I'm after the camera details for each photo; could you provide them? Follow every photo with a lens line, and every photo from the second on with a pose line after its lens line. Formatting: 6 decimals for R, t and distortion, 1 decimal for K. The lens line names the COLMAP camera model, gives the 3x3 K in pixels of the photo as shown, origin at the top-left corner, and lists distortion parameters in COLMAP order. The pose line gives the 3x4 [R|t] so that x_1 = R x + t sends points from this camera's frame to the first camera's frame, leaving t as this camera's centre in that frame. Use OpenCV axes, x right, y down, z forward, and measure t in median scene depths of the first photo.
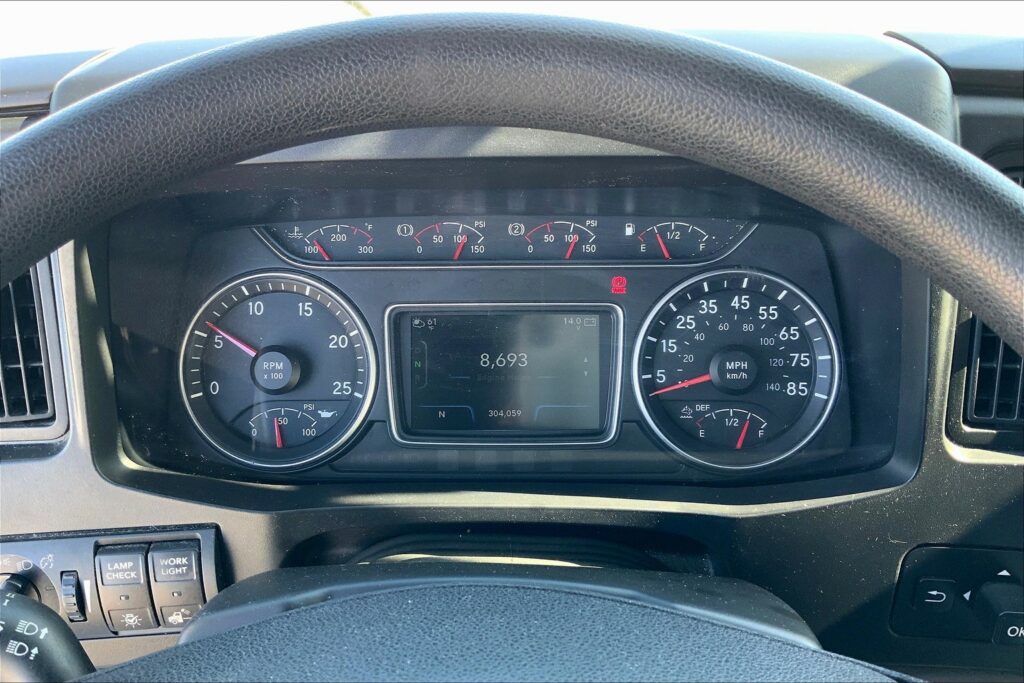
lens RADIAL K [[848.7, 0, 506.9], [0, 848.7, 345.9], [0, 0, 1]] dist [0.060727, -0.135911]
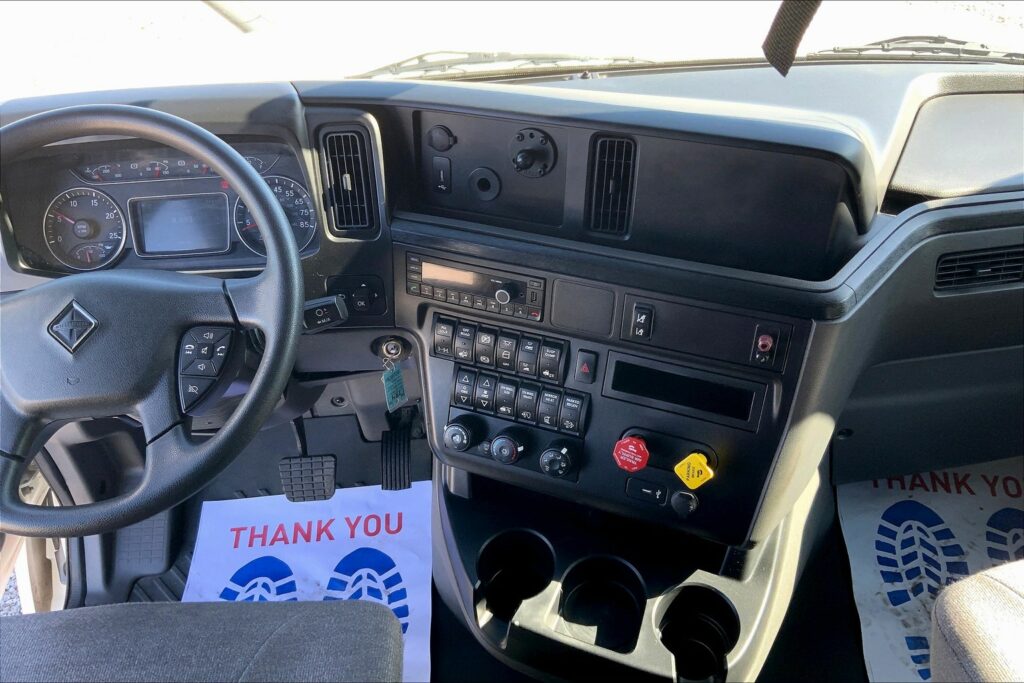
lens RADIAL K [[848.7, 0, 513.6], [0, 848.7, 345.9], [0, 0, 1]] dist [0.060727, -0.135911]
pose [[0.997125, -0.062953, 0.042172, 0.798149], [0.059186, 0.994597, 0.085283, 0.218907], [-0.047313, -0.082542, 0.995464, -1.445314]]
